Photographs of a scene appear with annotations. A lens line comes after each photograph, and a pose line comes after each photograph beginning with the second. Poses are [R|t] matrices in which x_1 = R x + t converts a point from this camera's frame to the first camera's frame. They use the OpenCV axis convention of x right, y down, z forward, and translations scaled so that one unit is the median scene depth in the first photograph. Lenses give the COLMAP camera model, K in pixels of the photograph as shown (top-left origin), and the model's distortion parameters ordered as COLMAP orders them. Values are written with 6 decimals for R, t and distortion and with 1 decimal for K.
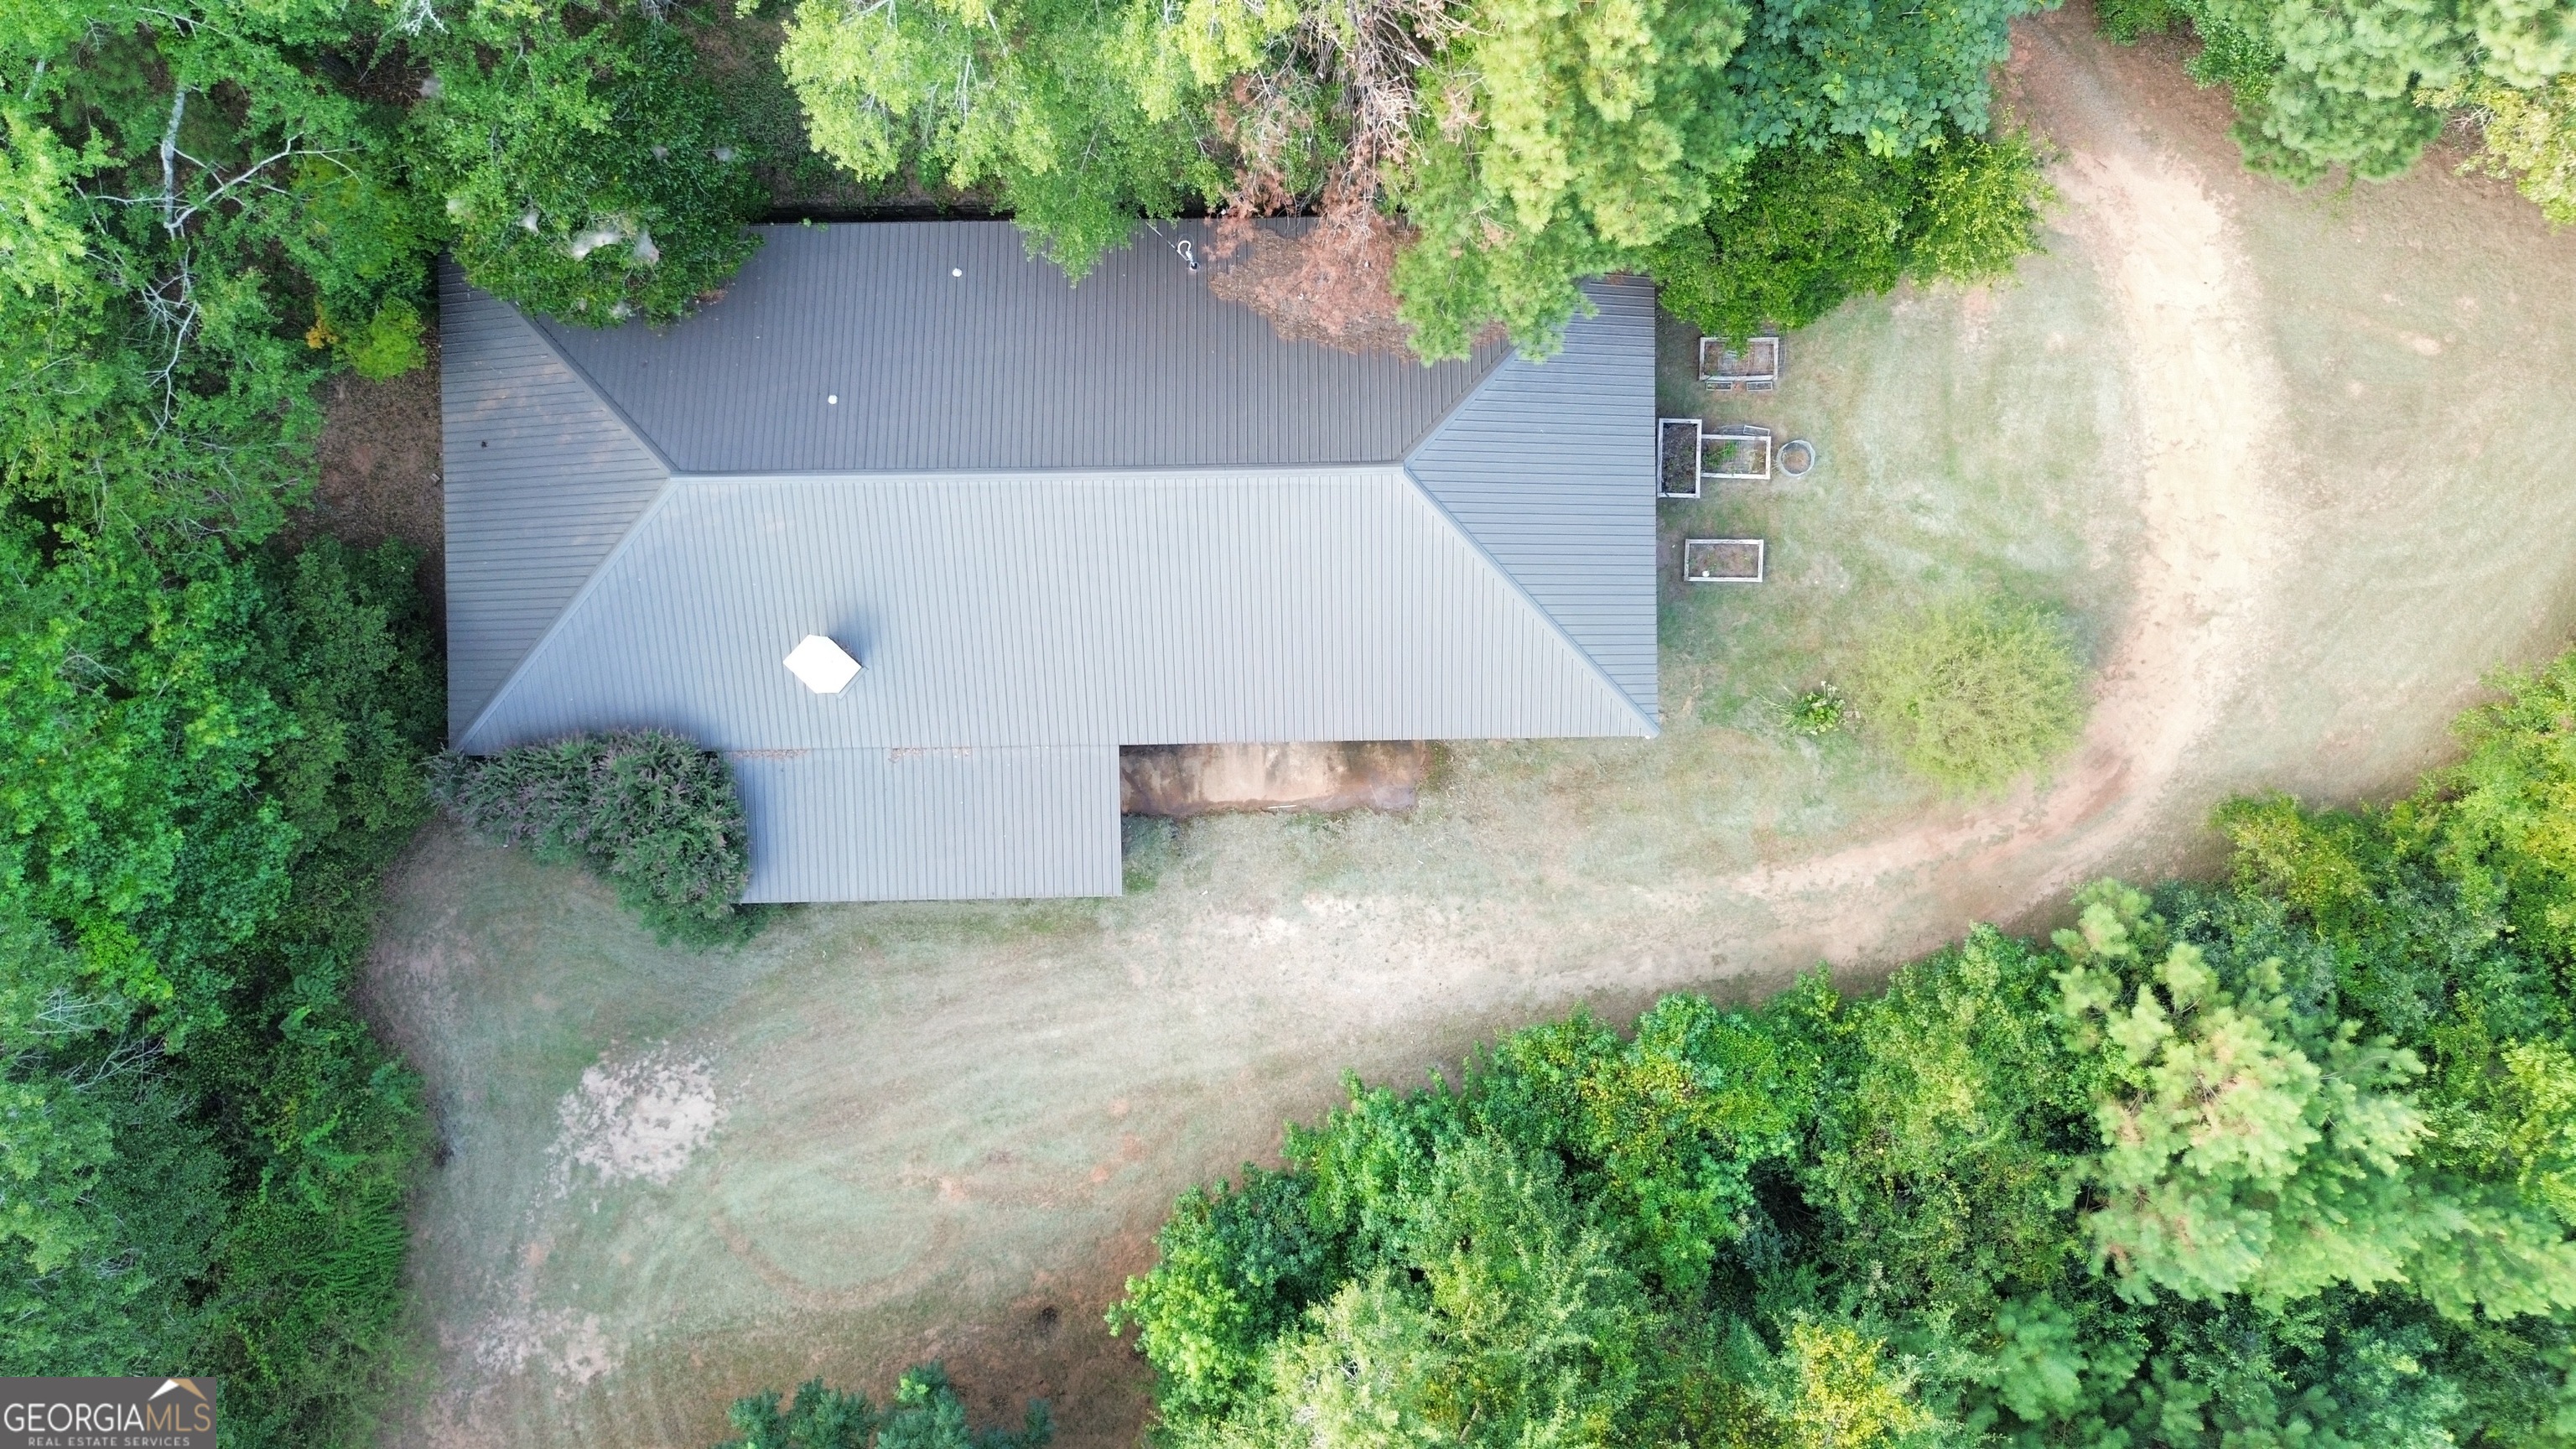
lens RADIAL K [[1995.9, 0, 1290.2], [0, 1995.9, 717.7], [0, 0, 1]] dist [0.004288, 0.001548]
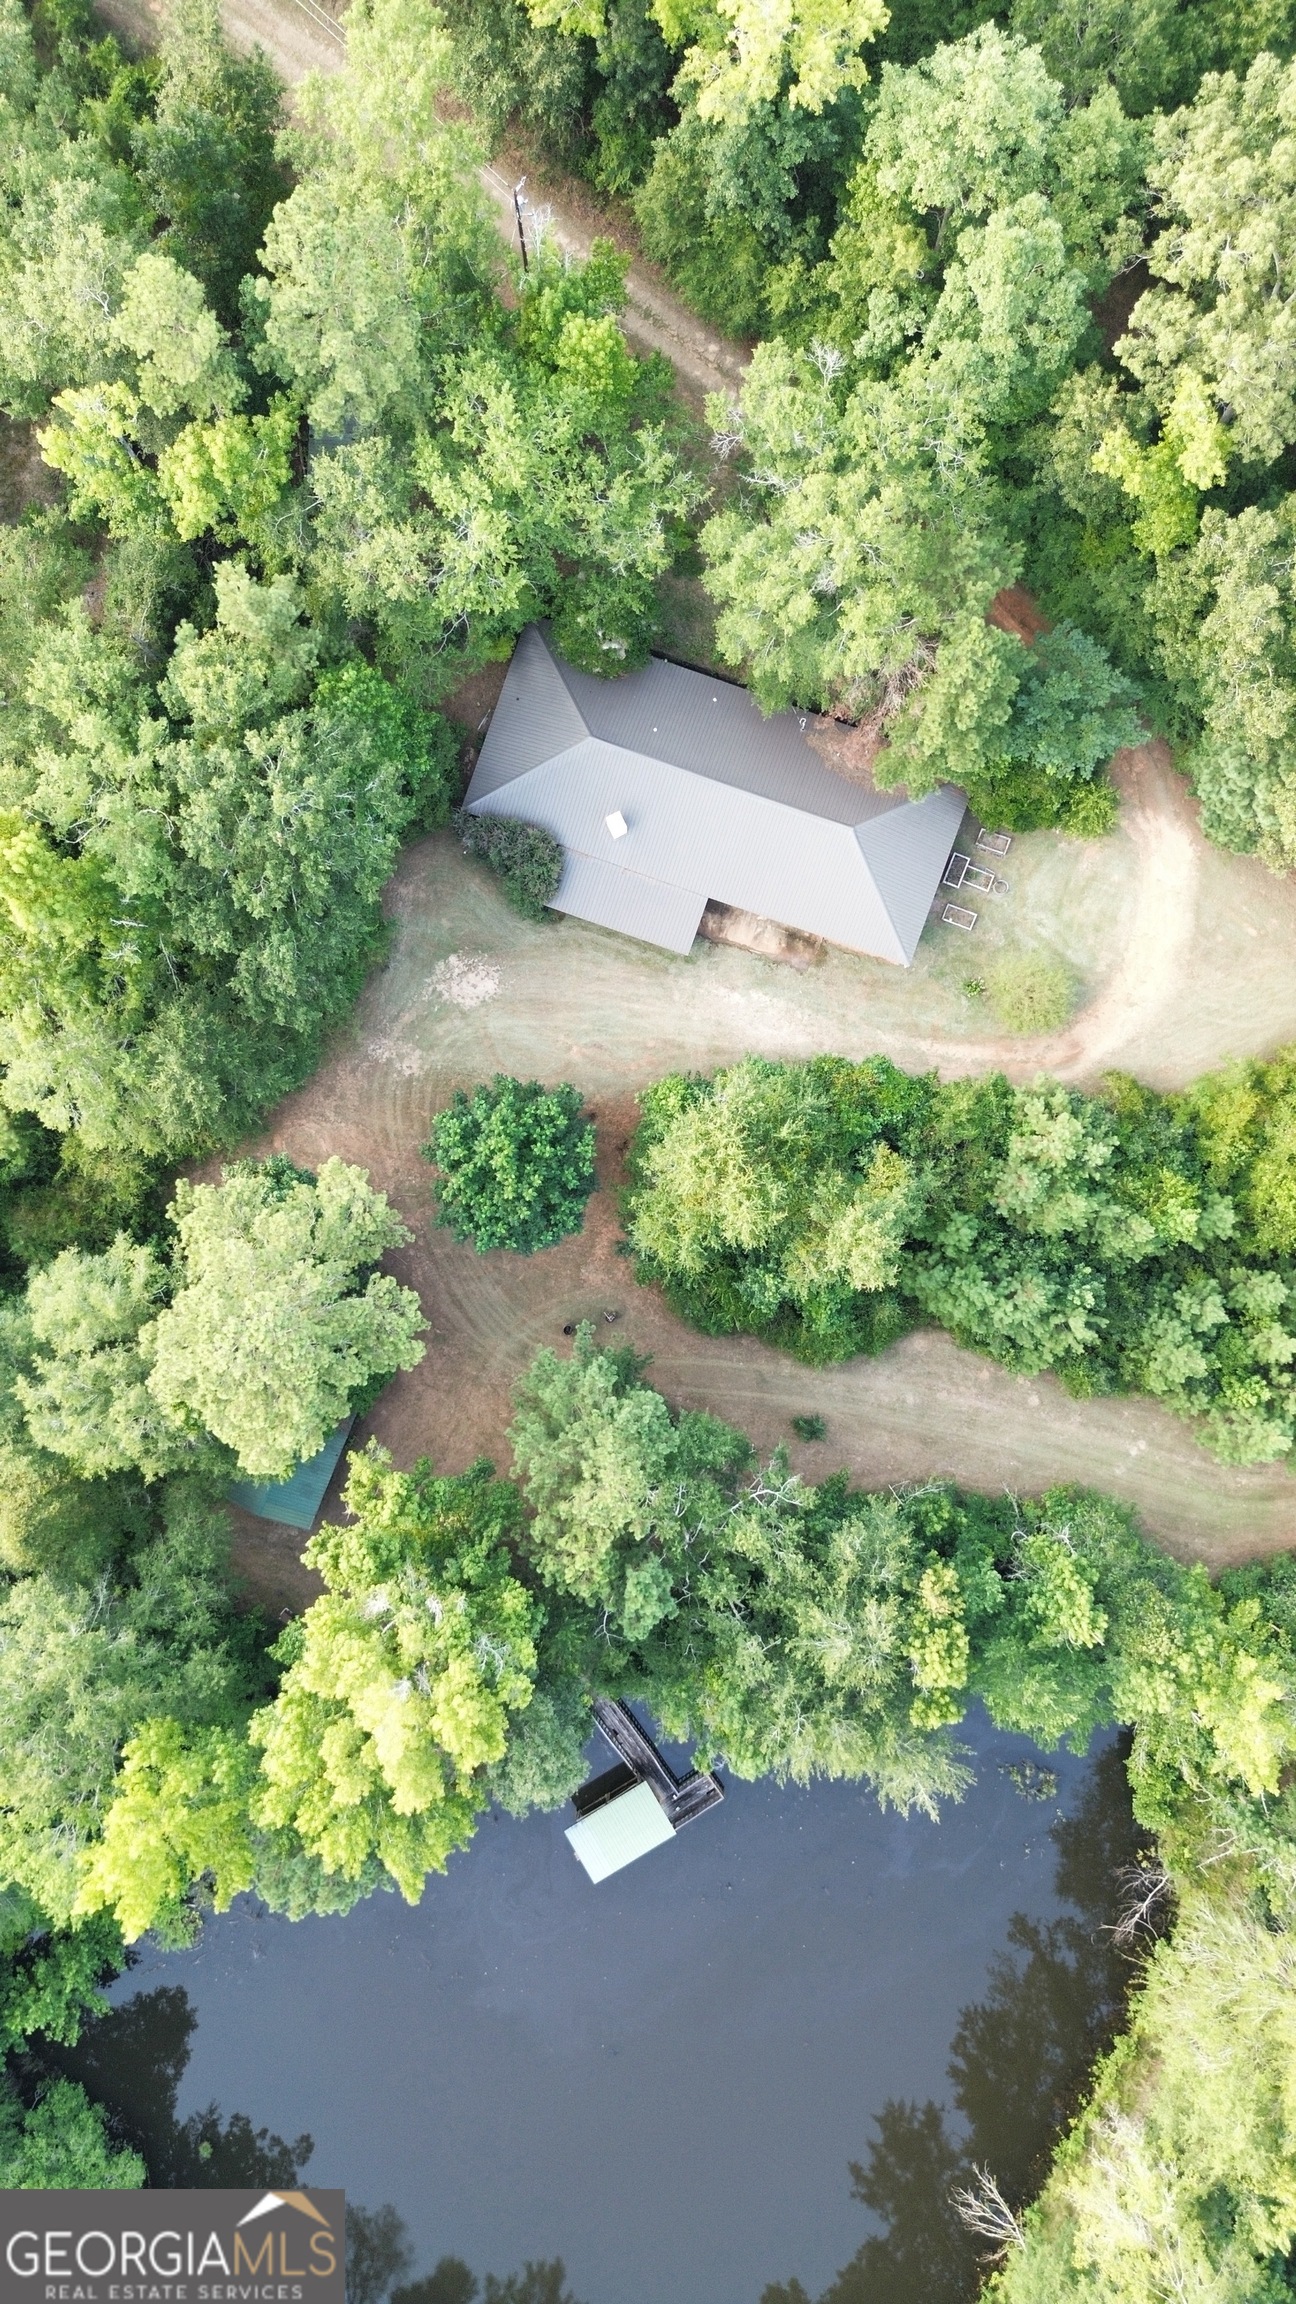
lens RADIAL K [[1573.2, 0, 642.5], [0, 1573.2, 1157.6], [0, 0, 1]] dist [0.003575, 0.000252]
pose [[0.938892, 0.344177, 0.004806, -0.063706], [-0.344144, 0.938346, 0.032729, 0.302670], [0.006755, -0.032383, 0.999453, -1.069277]]
